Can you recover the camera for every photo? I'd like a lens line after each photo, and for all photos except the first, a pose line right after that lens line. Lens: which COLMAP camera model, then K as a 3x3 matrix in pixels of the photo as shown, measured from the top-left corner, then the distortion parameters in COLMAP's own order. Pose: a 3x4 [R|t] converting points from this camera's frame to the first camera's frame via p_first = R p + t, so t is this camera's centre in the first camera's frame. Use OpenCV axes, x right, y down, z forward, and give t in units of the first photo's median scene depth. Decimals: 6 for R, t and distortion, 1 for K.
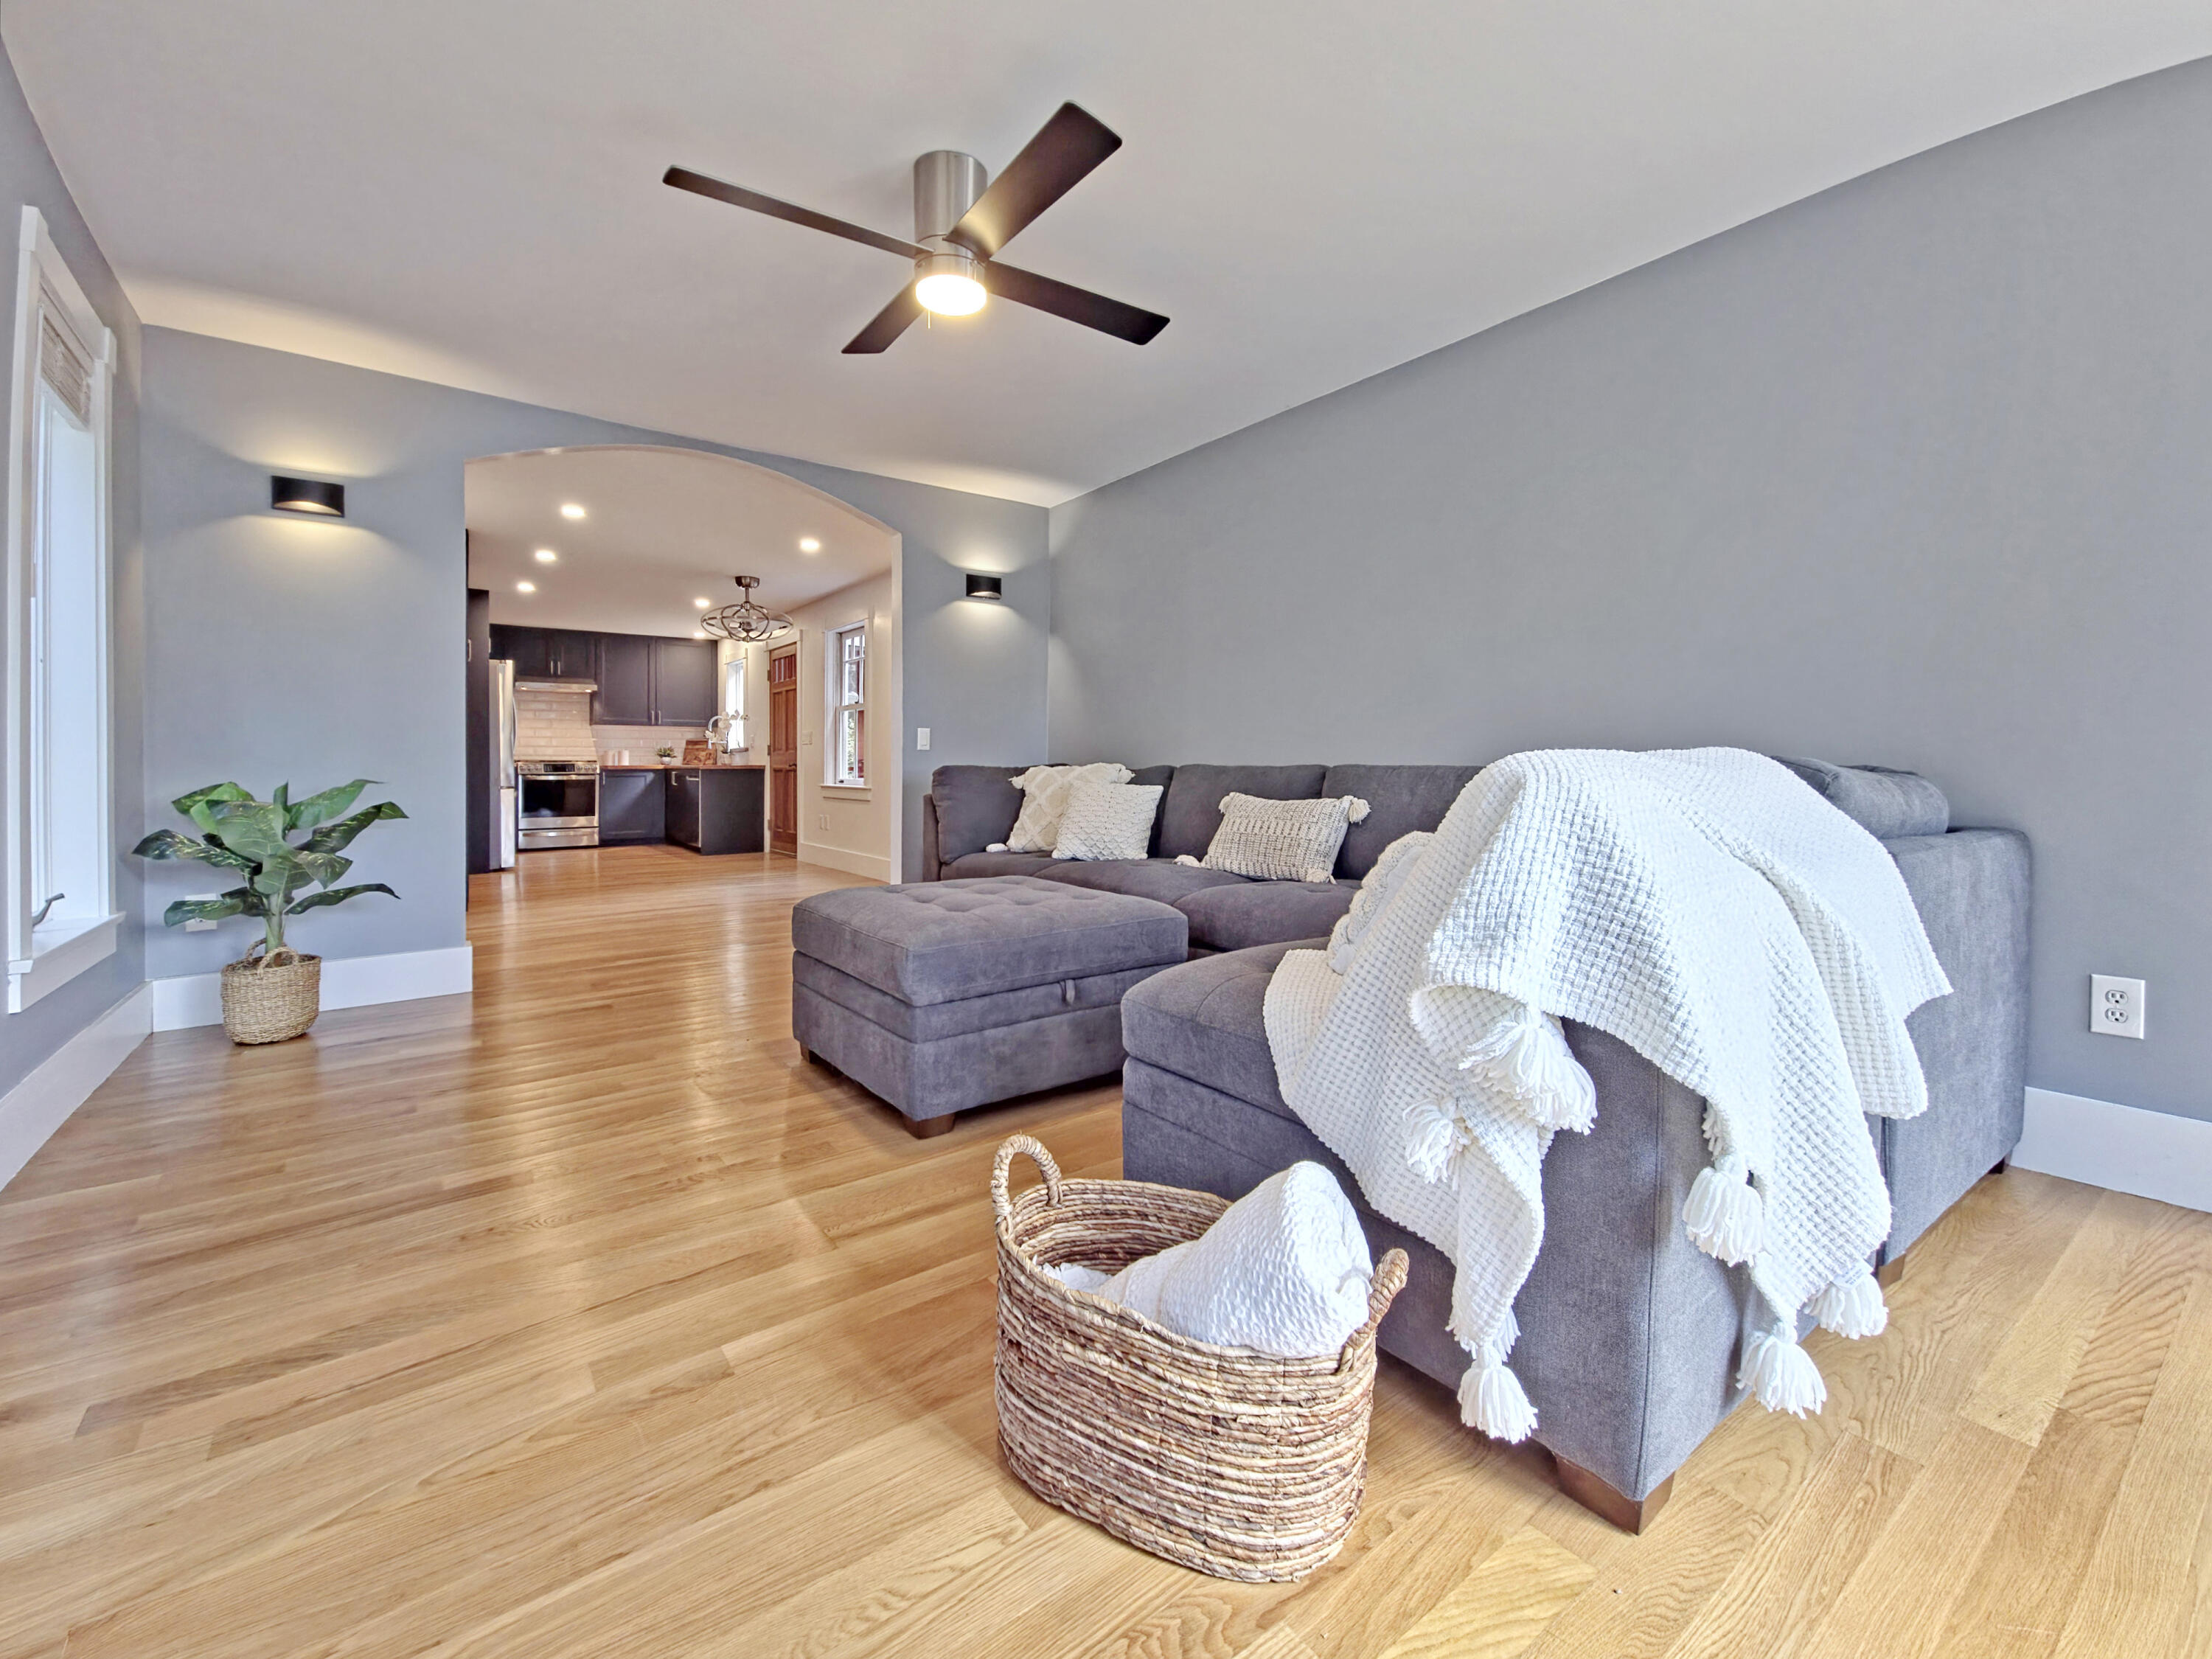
lens RADIAL K [[902.4, 0, 1030.7], [0, 902.4, 760.4], [0, 0, 1]] dist [0.001029, 0.000183]
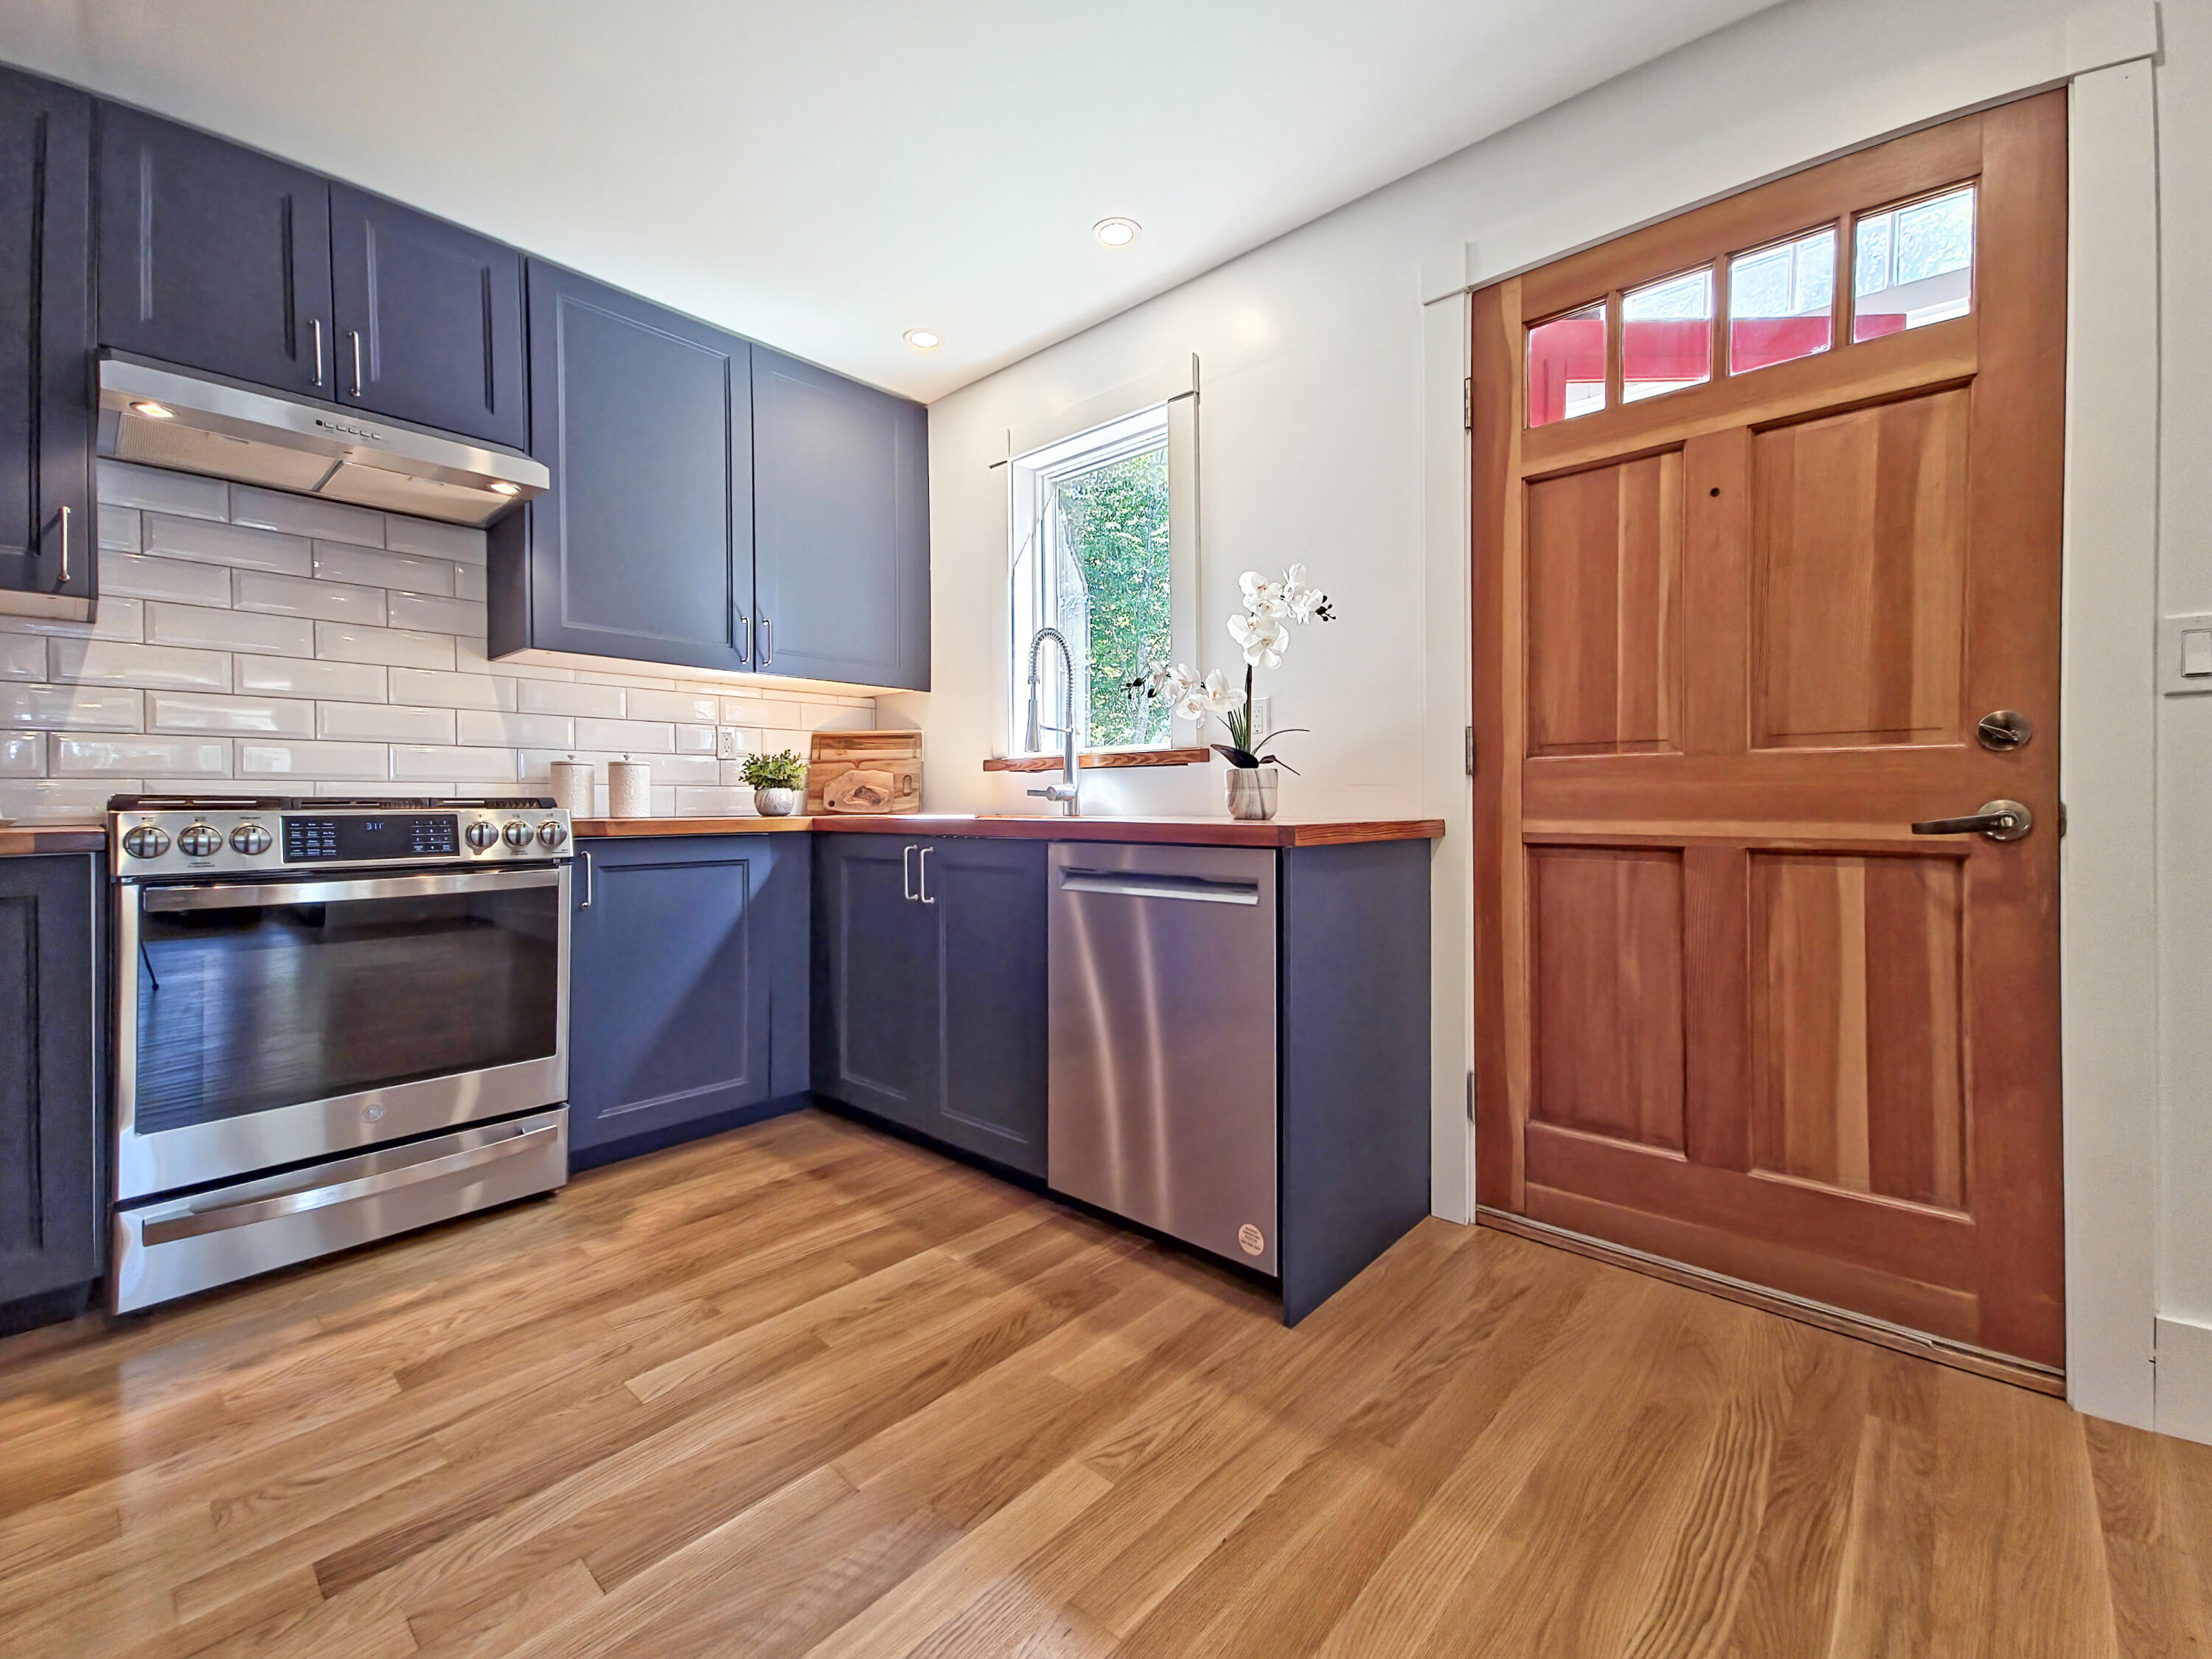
lens RADIAL K [[959.4, 0, 1064.1], [0, 959.4, 799.4], [0, 0, 1]] dist [0.028733, -0.000104]
pose [[0.973284, -0.000529, 0.229604, -0.880933], [0.000614, 1.000000, -0.000299, 0.000366], [-0.229604, 0.000432, 0.973284, 1.572063]]
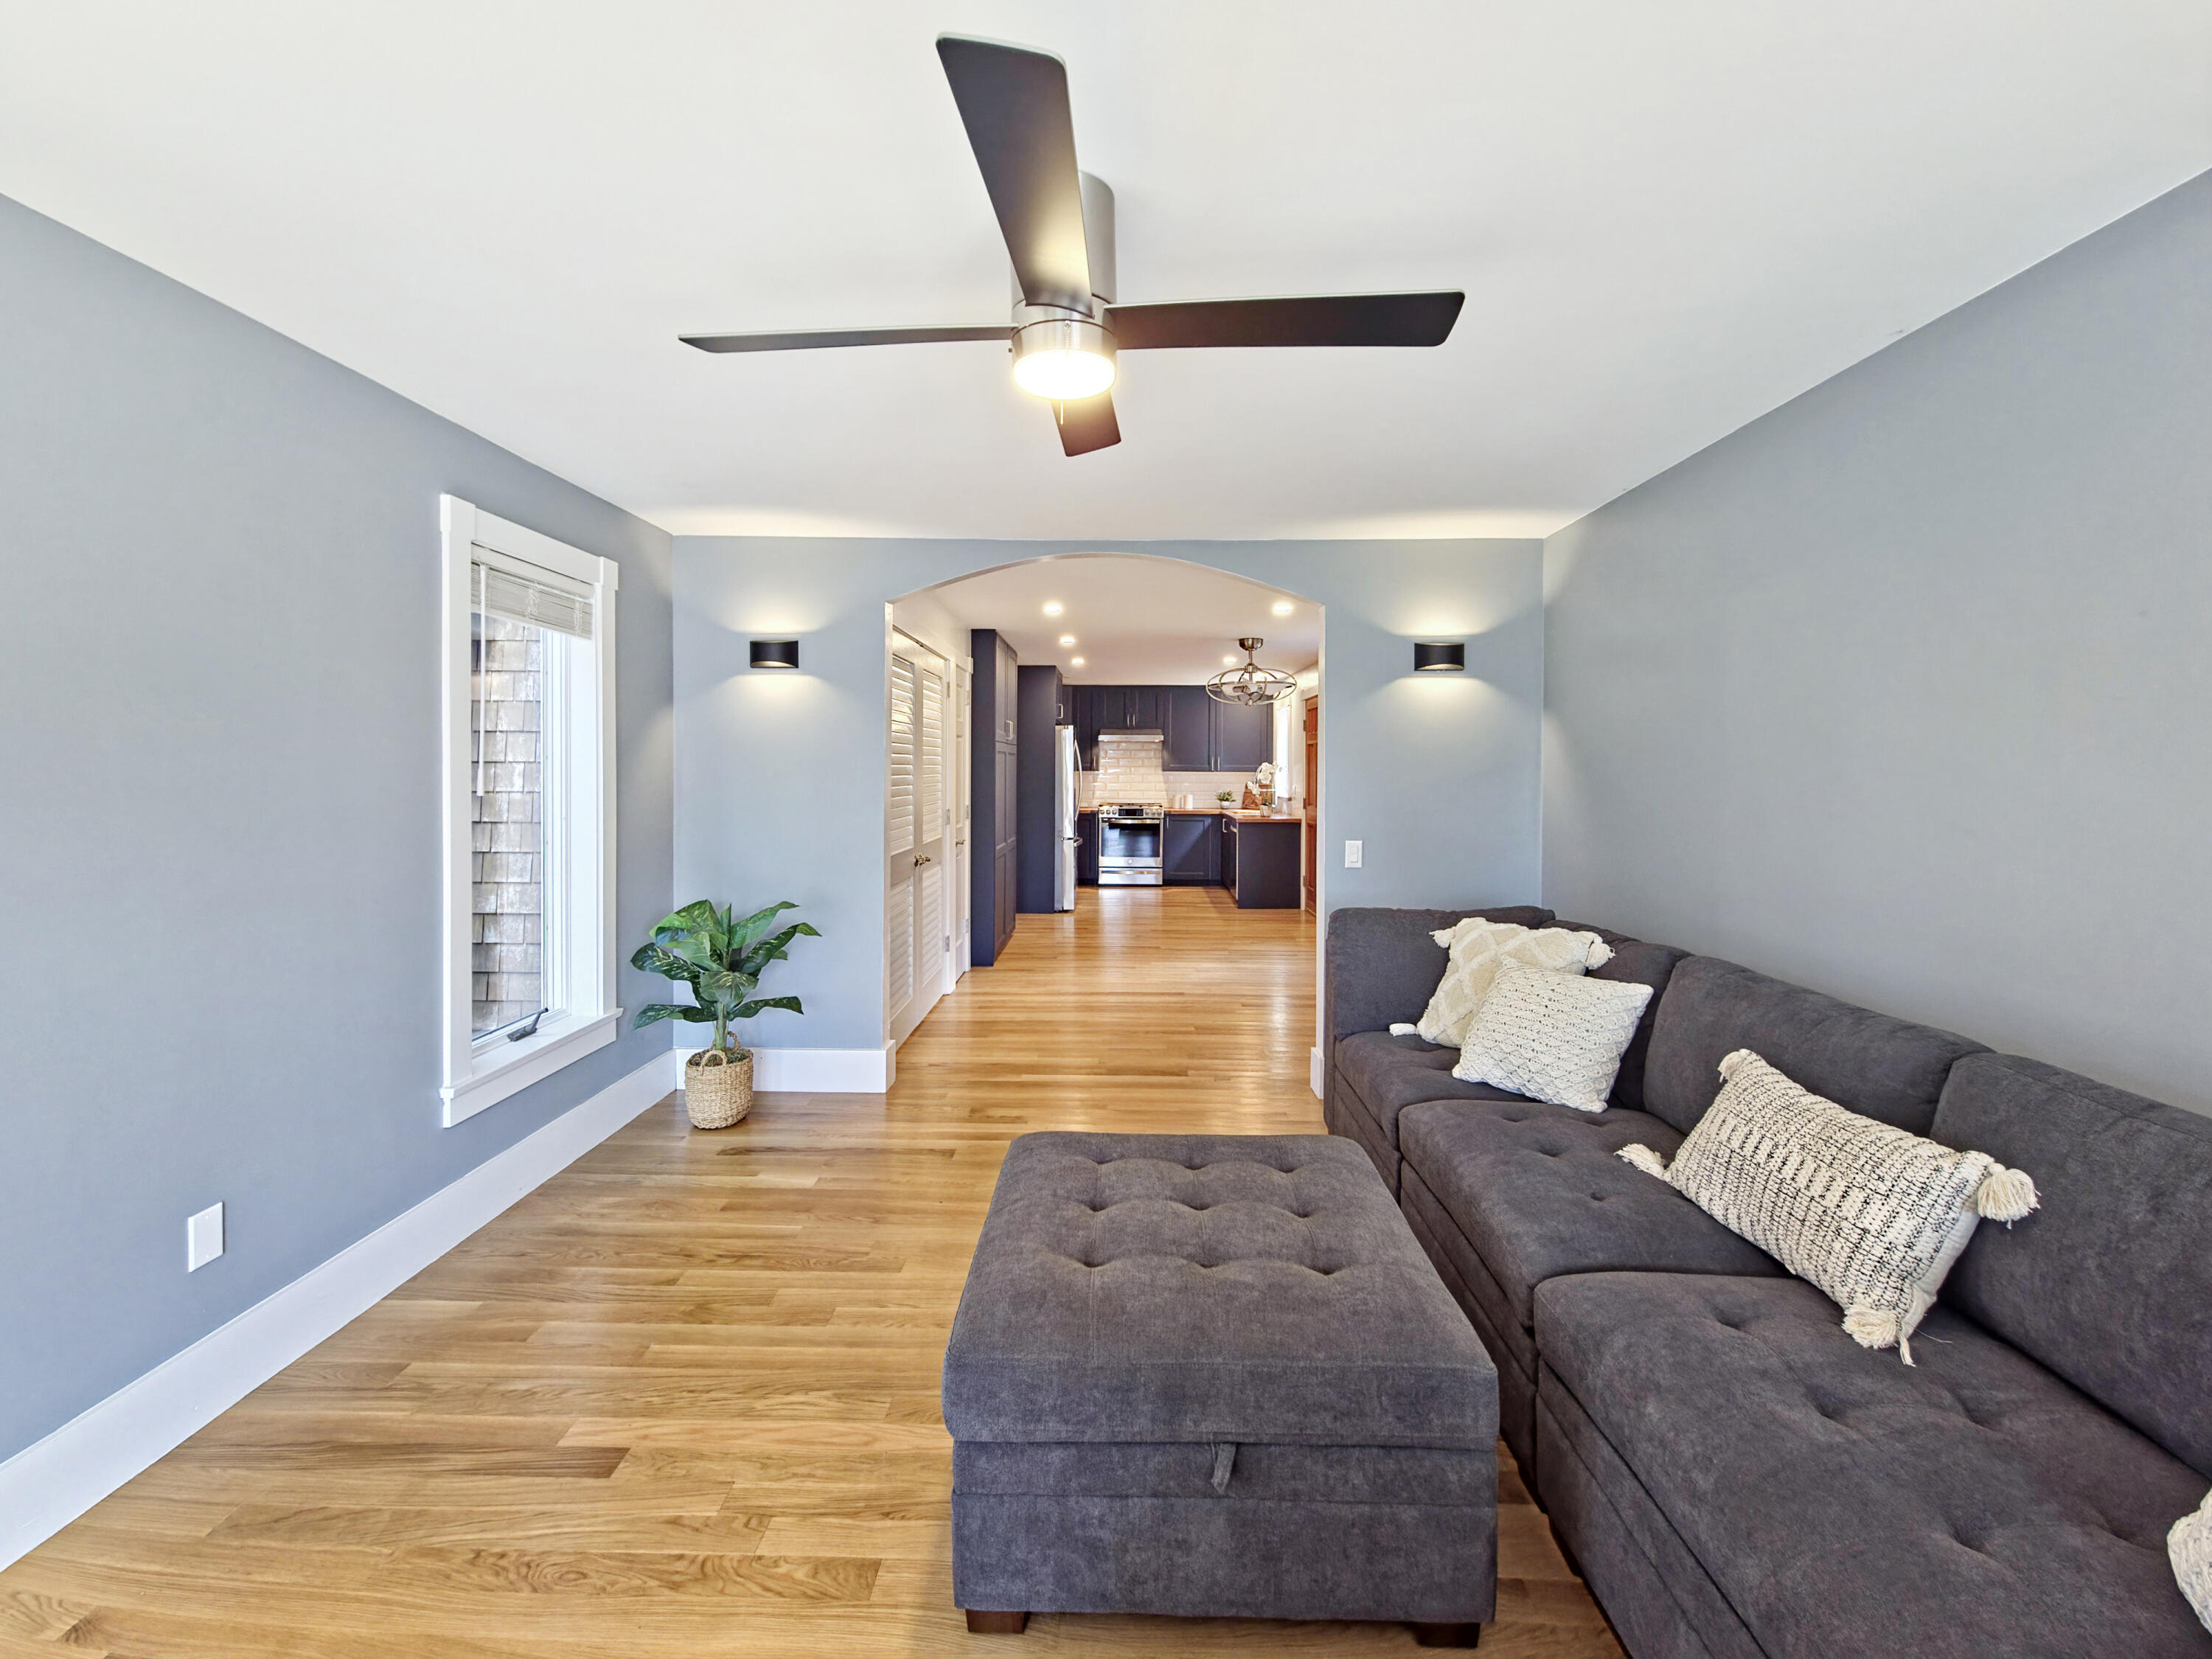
lens RADIAL K [[875.8, 0, 1100.5], [0, 875.8, 753.2], [0, 0, 1]] dist [0.002382, 0.000354]
pose [[0.815371, -0.010558, -0.578842, 0.145513], [0.000690, 0.999851, -0.017265, -0.095790], [0.578938, 0.013678, 0.815257, 0.212802]]
